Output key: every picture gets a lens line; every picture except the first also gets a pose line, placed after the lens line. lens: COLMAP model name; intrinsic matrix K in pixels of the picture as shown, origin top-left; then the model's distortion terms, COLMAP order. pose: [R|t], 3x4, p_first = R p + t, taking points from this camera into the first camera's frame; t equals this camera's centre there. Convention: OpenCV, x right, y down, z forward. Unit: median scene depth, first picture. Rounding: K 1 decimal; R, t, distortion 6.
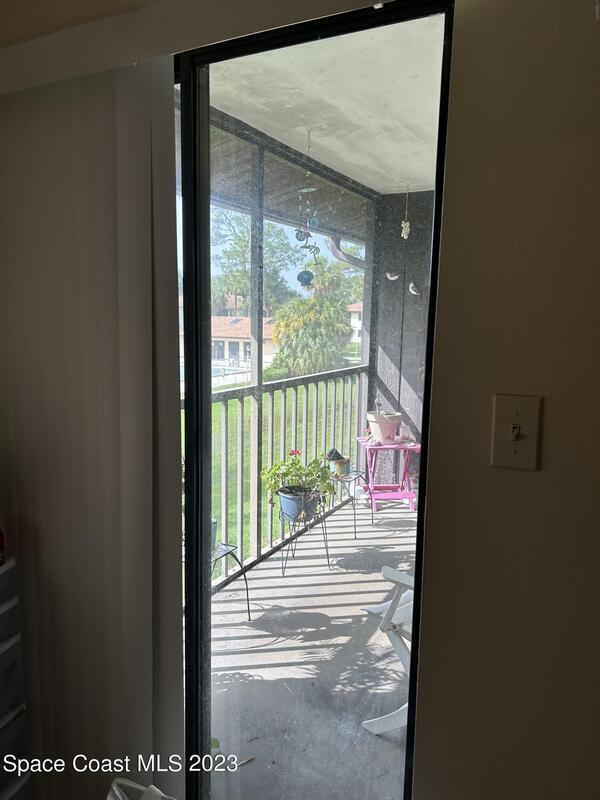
lens RADIAL K [[599.6, 0, 300.0], [0, 599.6, 400.0], [0, 0, 1]] dist [0.025889, 0.000547]
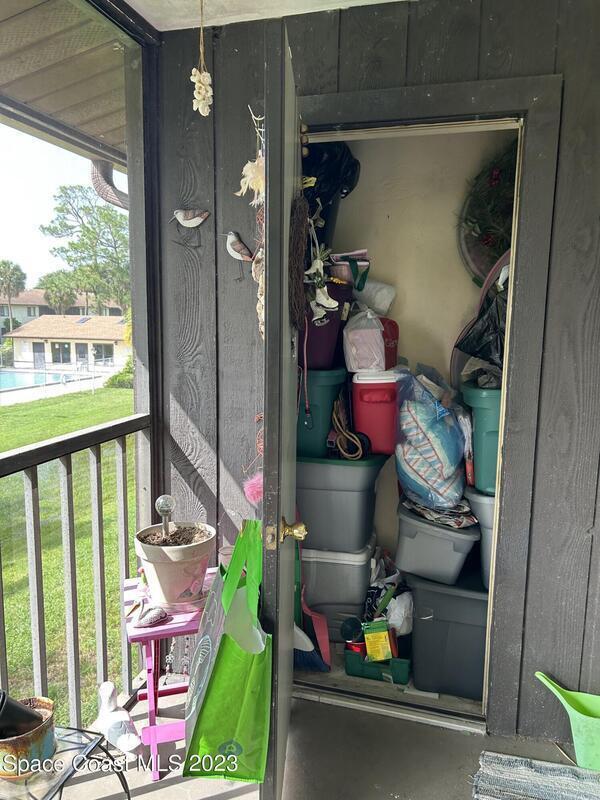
lens RADIAL K [[599.6, 0, 300.0], [0, 599.6, 400.0], [0, 0, 1]] dist [0.025889, 0.000547]
pose [[0.976129, -0.034806, 0.214385, 0.108699], [0.034310, 0.999393, 0.006034, -0.057052], [-0.214465, 0.001466, 0.976731, 0.441255]]
